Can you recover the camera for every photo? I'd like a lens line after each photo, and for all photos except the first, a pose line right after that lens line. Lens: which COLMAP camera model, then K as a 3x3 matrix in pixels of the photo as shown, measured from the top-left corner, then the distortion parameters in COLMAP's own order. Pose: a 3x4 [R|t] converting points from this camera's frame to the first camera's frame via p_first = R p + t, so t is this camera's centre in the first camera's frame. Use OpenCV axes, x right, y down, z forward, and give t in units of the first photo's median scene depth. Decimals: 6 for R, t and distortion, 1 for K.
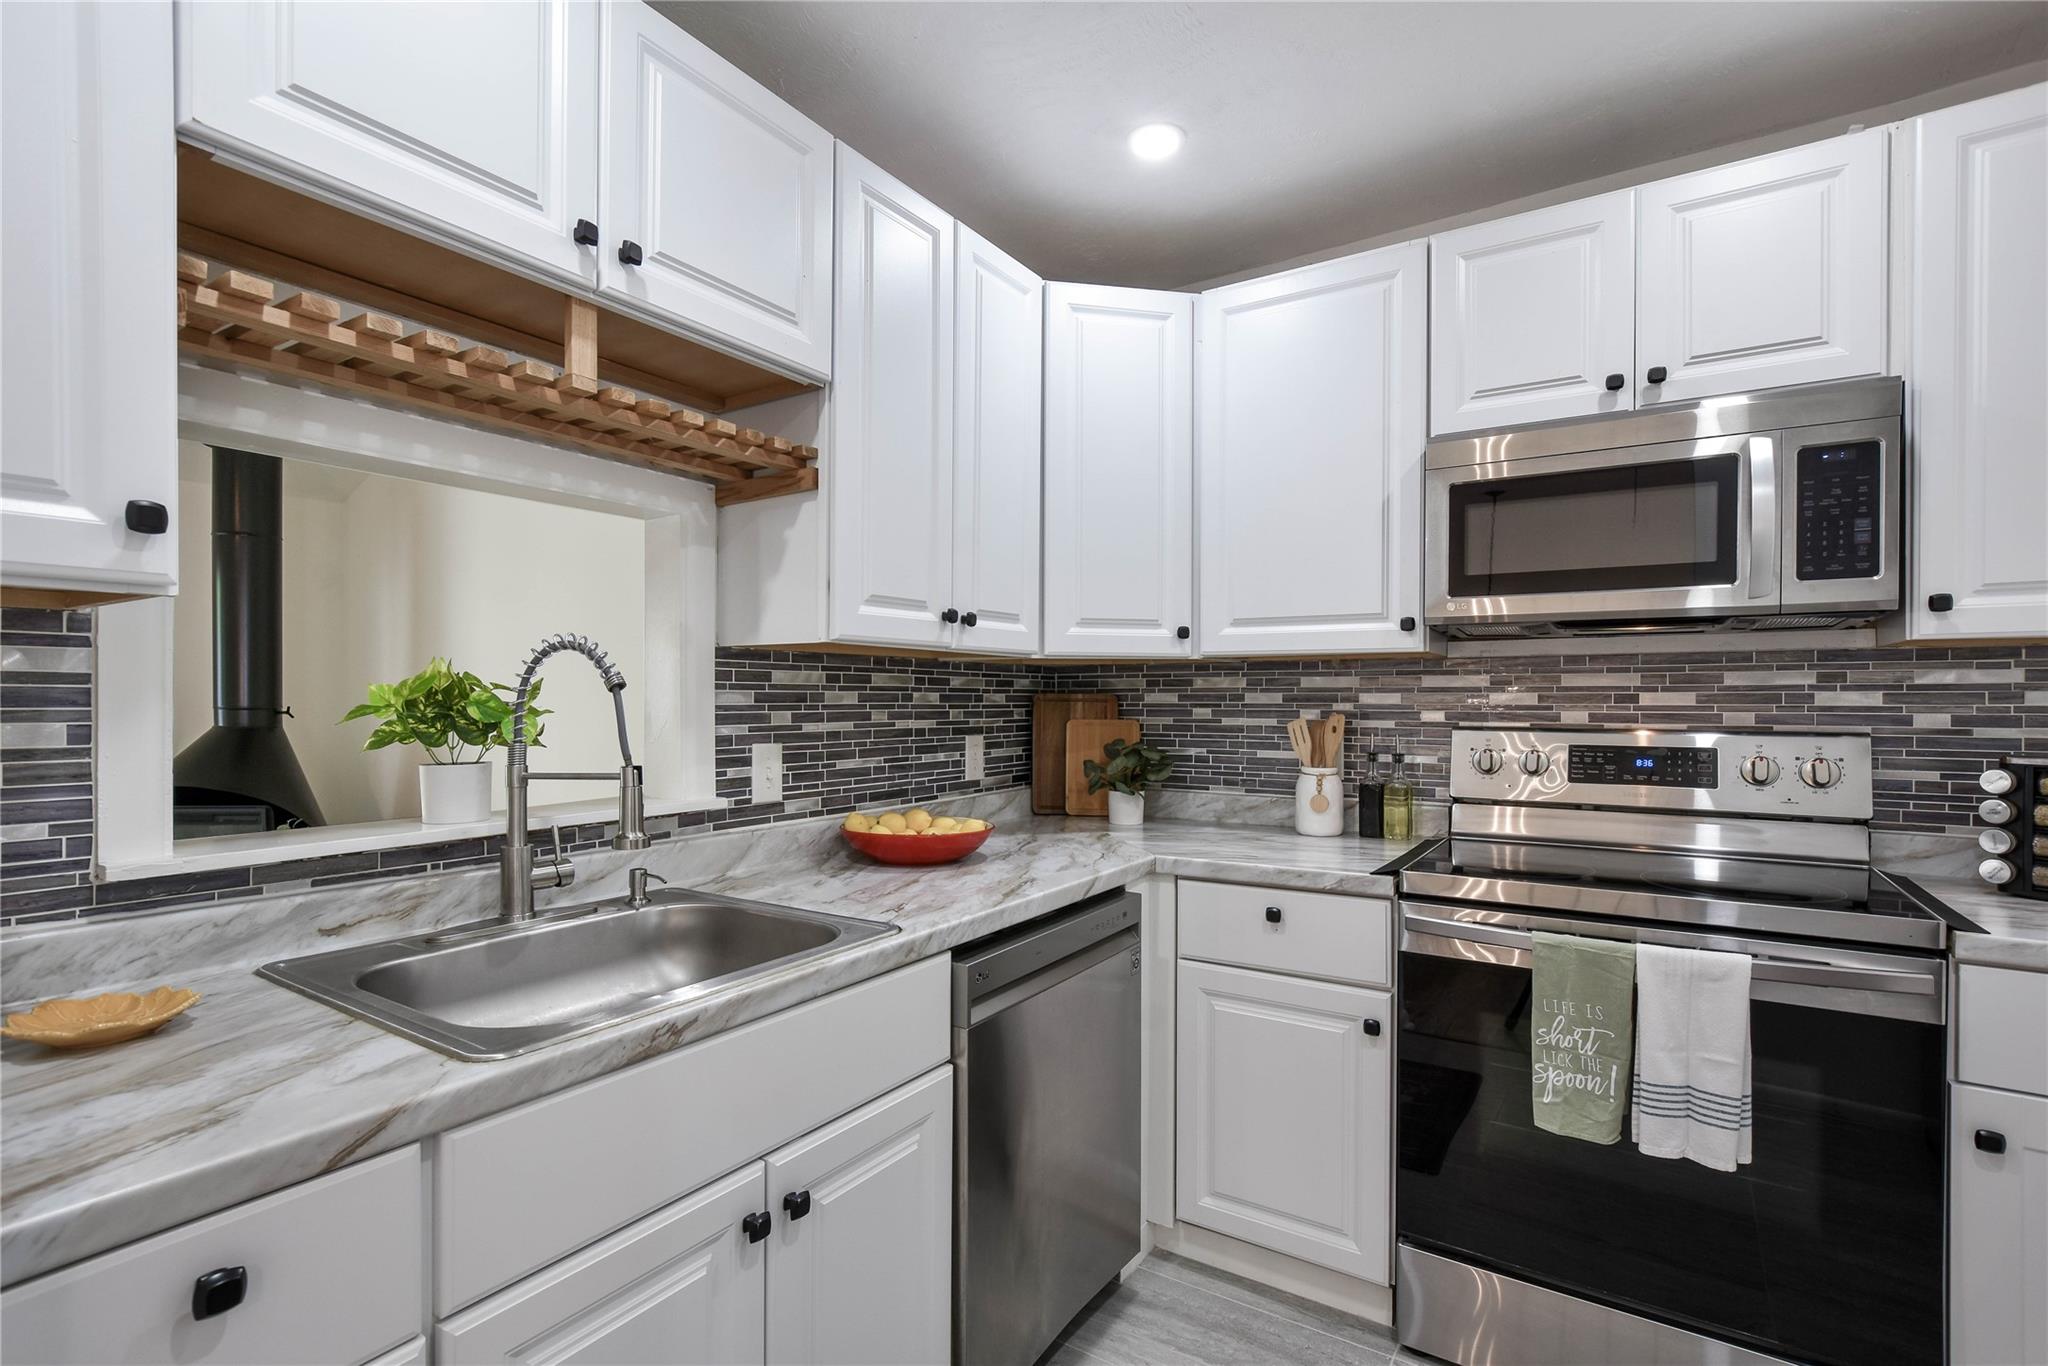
lens RADIAL K [[939.7, 0, 1027.8], [0, 939.7, 700.1], [0, 0, 1]] dist [-0.013187, 0.007157]
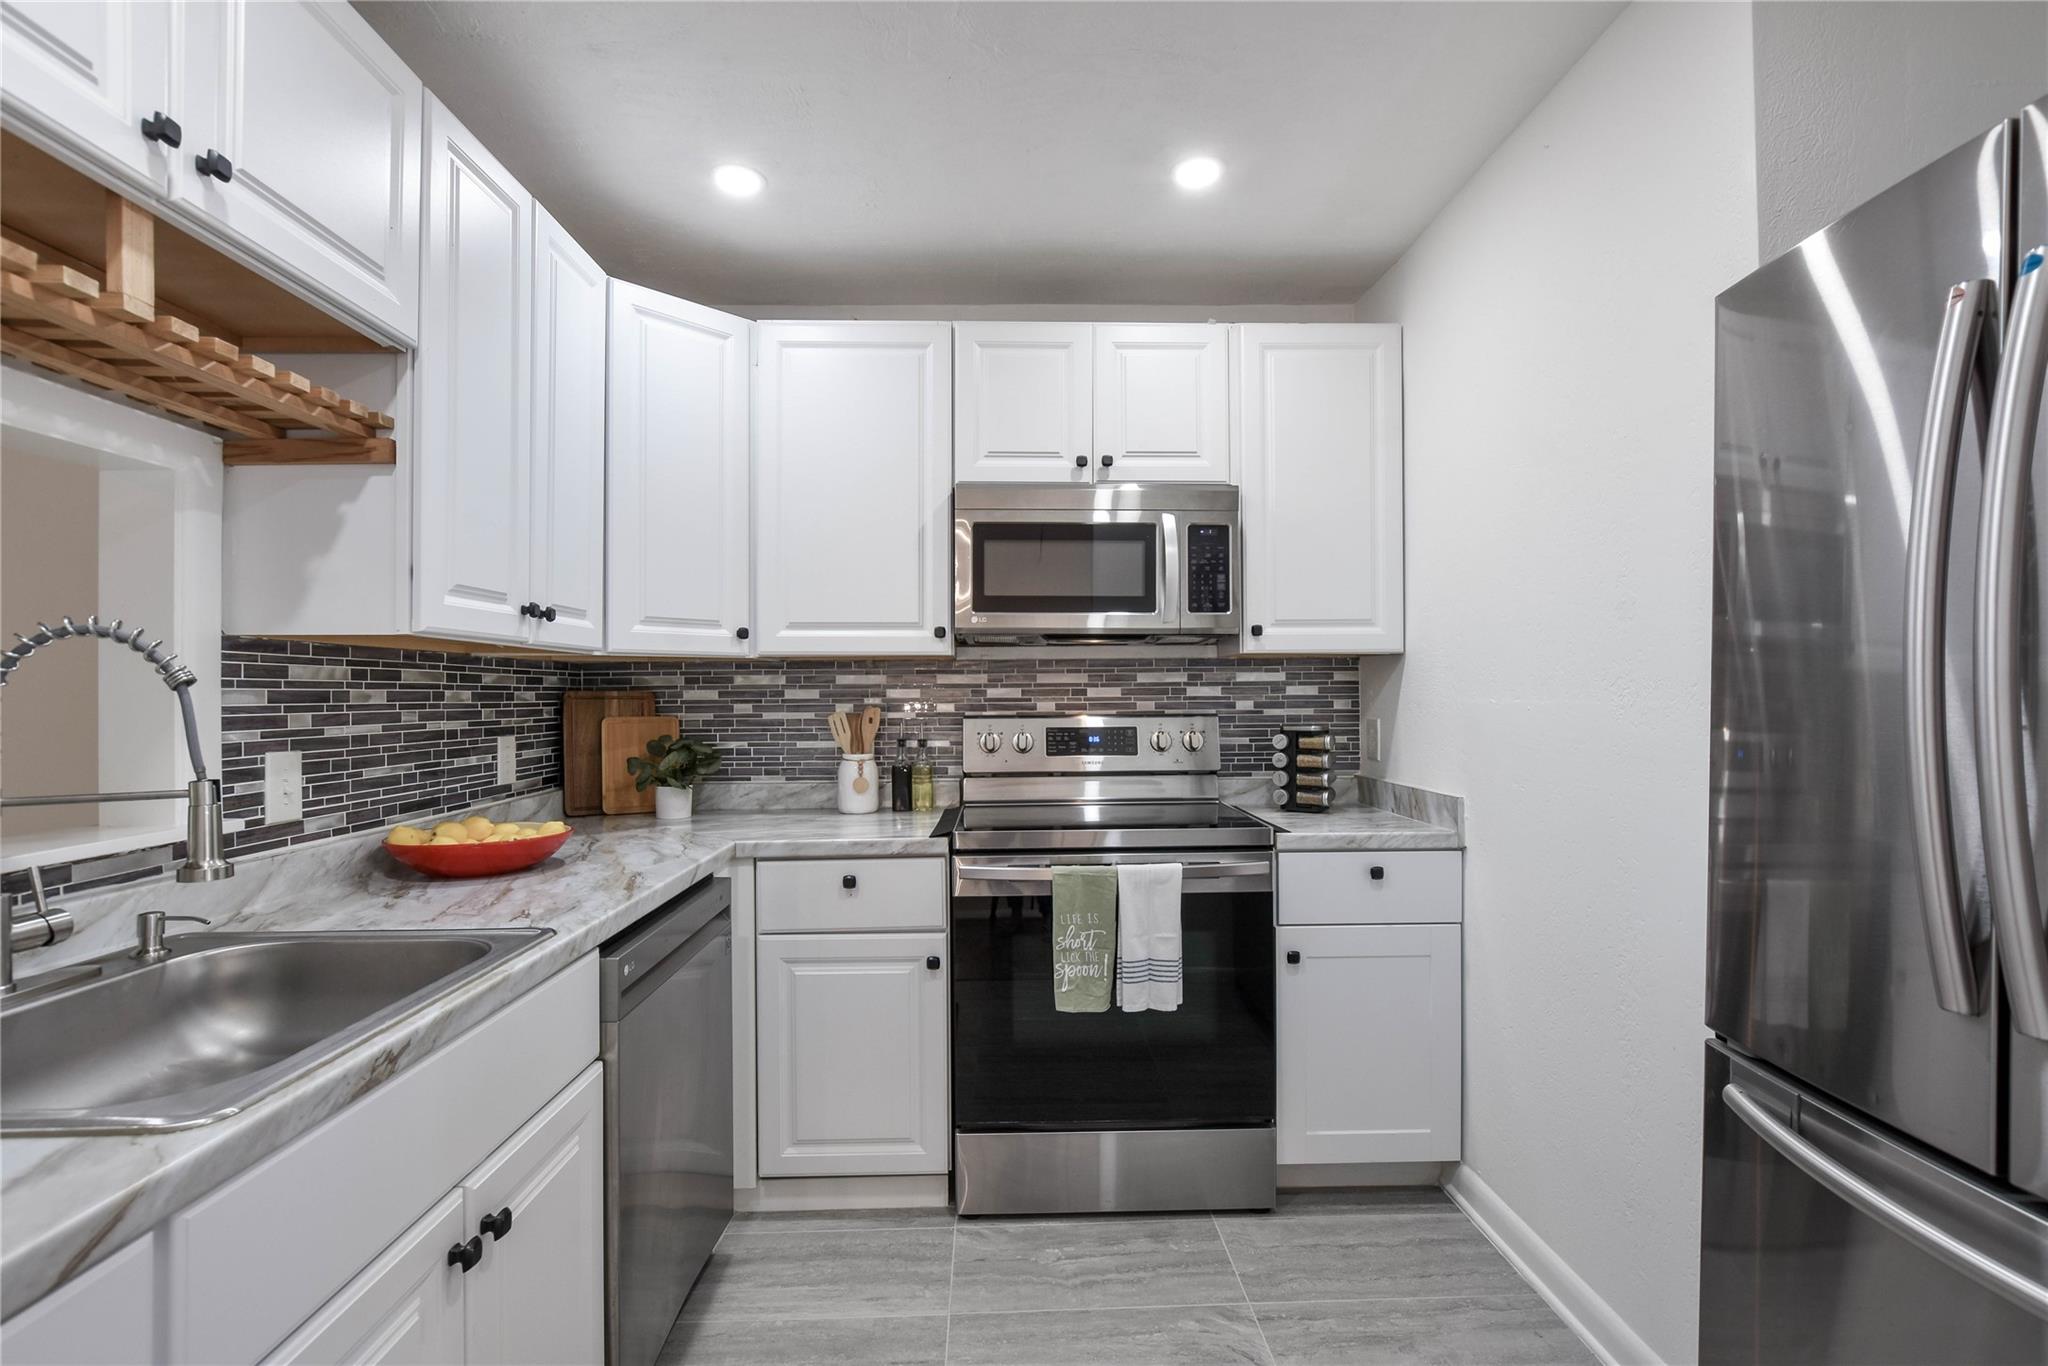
lens RADIAL K [[912.5, 0, 1024.0], [0, 912.5, 683.0], [0, 0, 1]] dist [-0.008312, 0.000660]
pose [[0.823453, -0.000304, 0.567385, -0.198563], [0.009176, 0.999876, -0.012781, 0.001331], [-0.567311, 0.015731, 0.823354, -0.047184]]
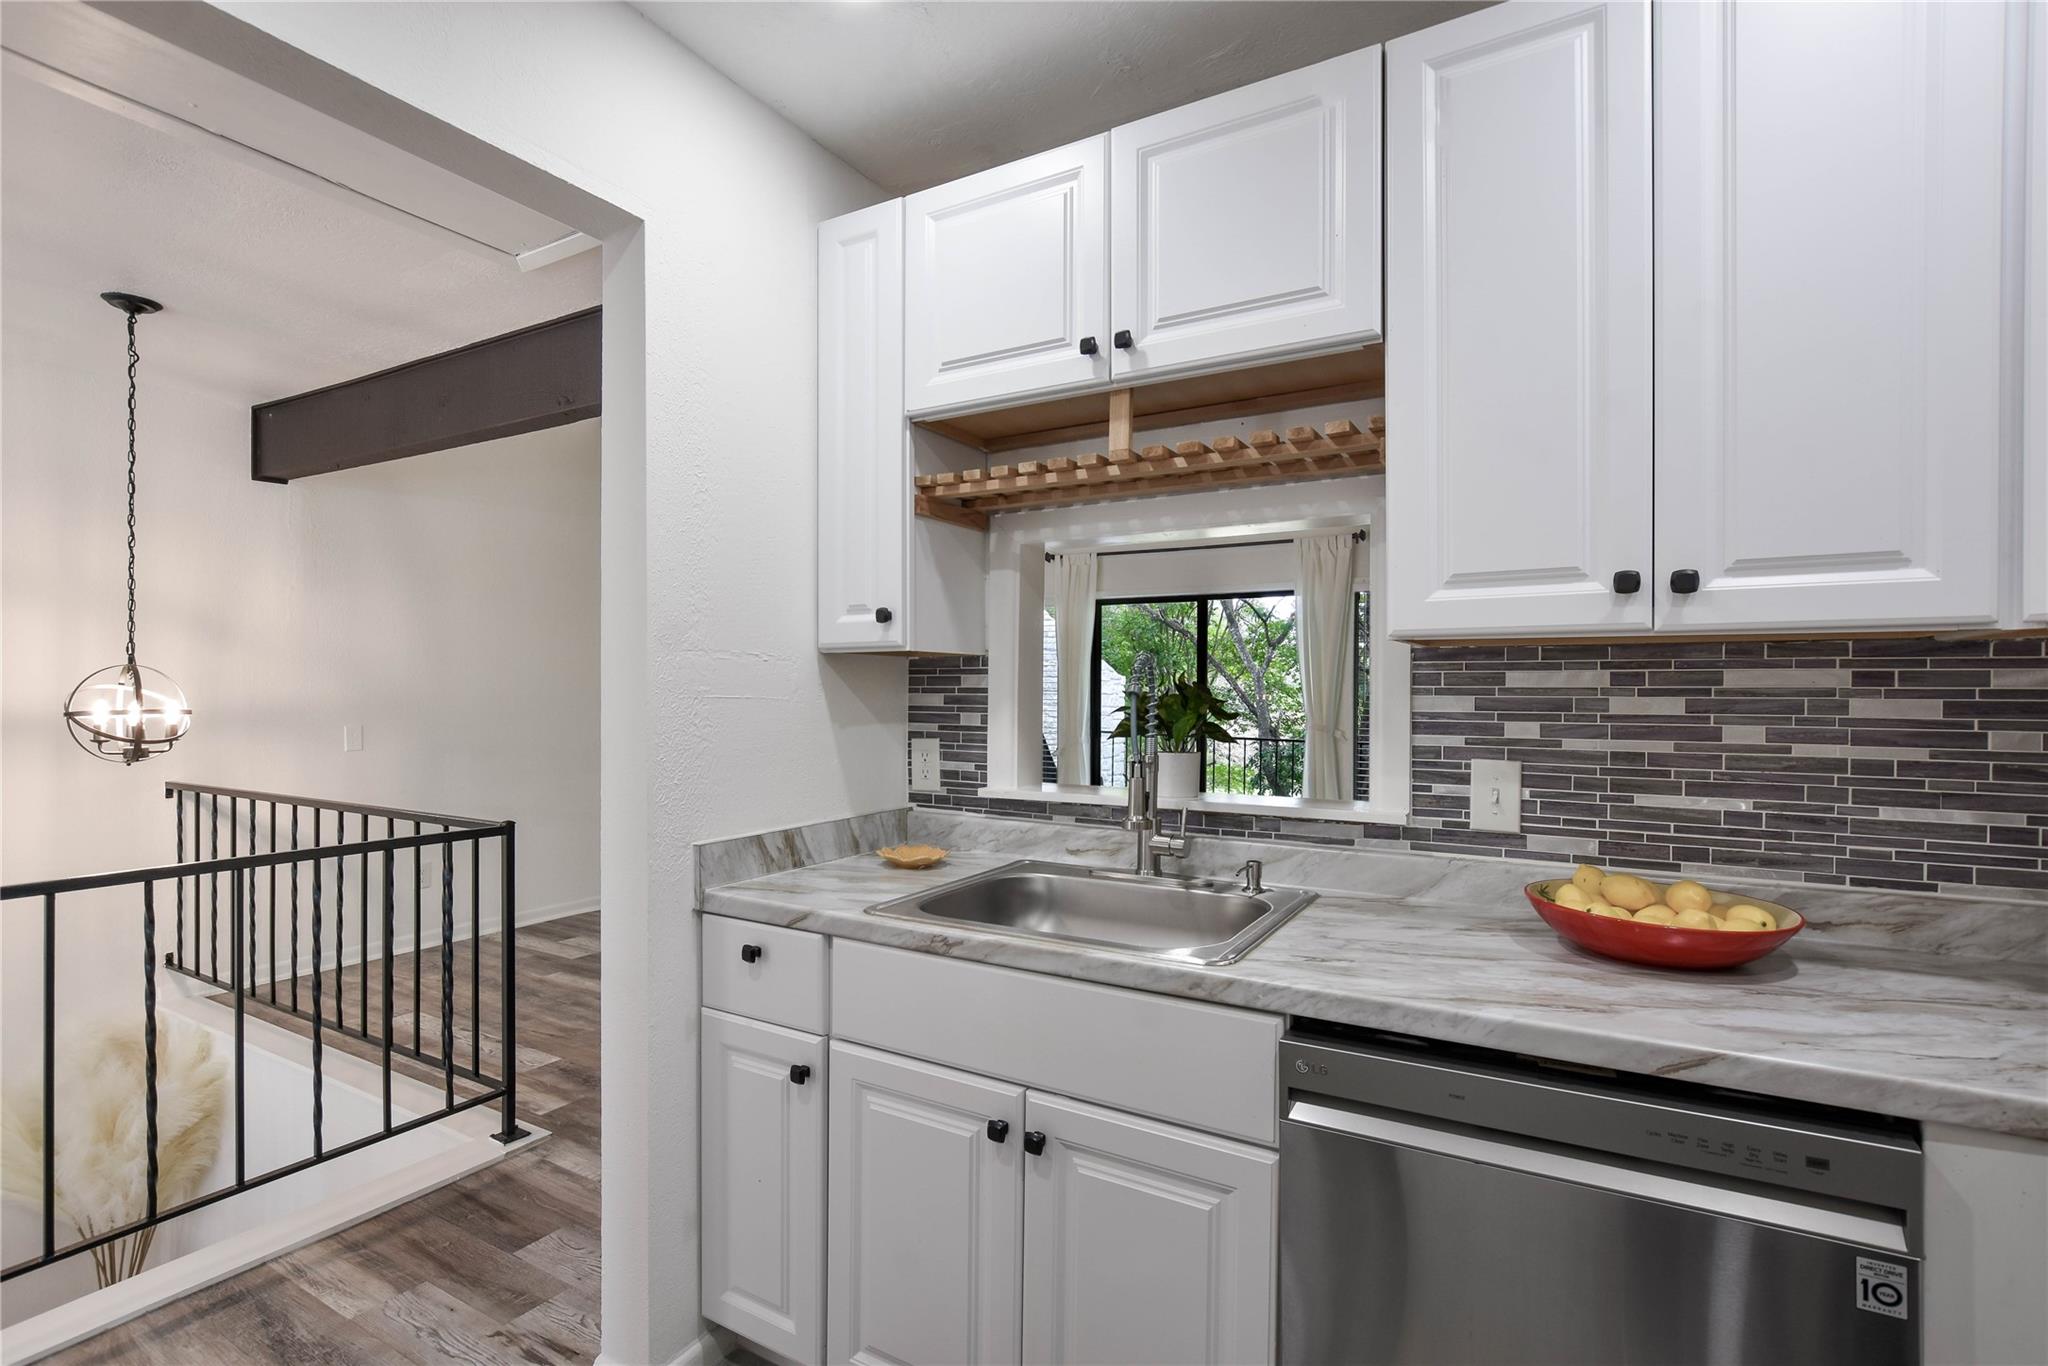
lens RADIAL K [[975.4, 0, 1021.4], [0, 975.4, 692.6], [0, 0, 1]] dist [-0.012994, 0.000346]
pose [[0.040239, 0.000340, -0.999190, 0.578543], [-0.005543, 0.999985, 0.000117, -0.011198], [0.999175, 0.005534, 0.040240, 0.564391]]
